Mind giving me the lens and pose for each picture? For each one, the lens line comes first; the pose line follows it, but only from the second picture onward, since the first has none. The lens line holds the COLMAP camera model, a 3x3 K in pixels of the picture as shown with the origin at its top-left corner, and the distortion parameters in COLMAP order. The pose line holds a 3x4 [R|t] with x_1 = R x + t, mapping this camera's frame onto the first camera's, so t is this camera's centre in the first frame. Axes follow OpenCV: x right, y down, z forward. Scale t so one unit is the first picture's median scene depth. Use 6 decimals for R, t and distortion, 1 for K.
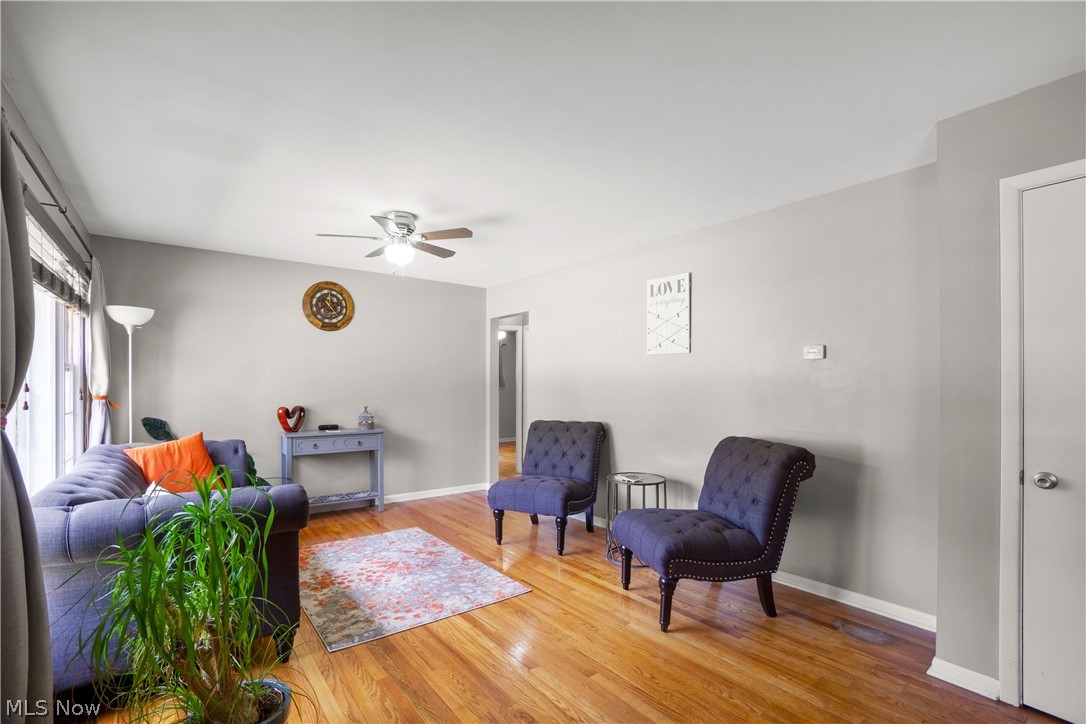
lens RADIAL K [[490.3, 0, 515.4], [0, 490.3, 387.4], [0, 0, 1]] dist [-0.017484, 0.000185]
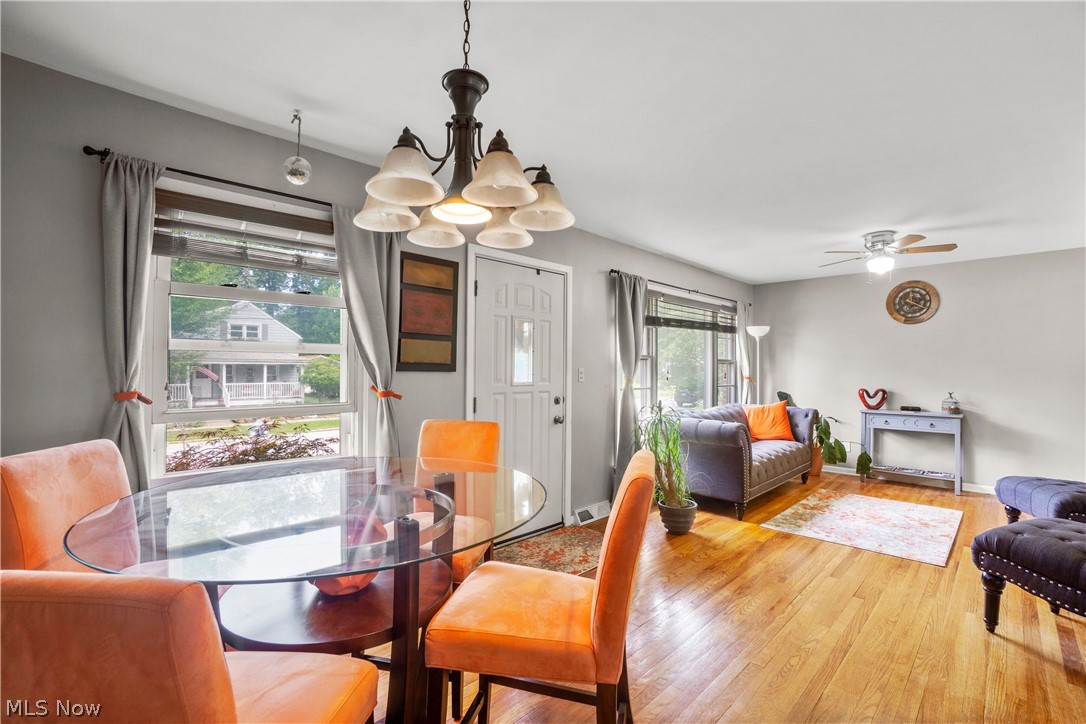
lens RADIAL K [[490.3, 0, 550.9], [0, 490.3, 366.1], [0, 0, 1]] dist [-0.017484, 0.000185]
pose [[0.159170, -0.004867, -0.987239, 0.621069], [-0.005620, 0.999967, -0.005836, -0.006364], [0.987235, 0.006477, 0.159137, -0.009742]]
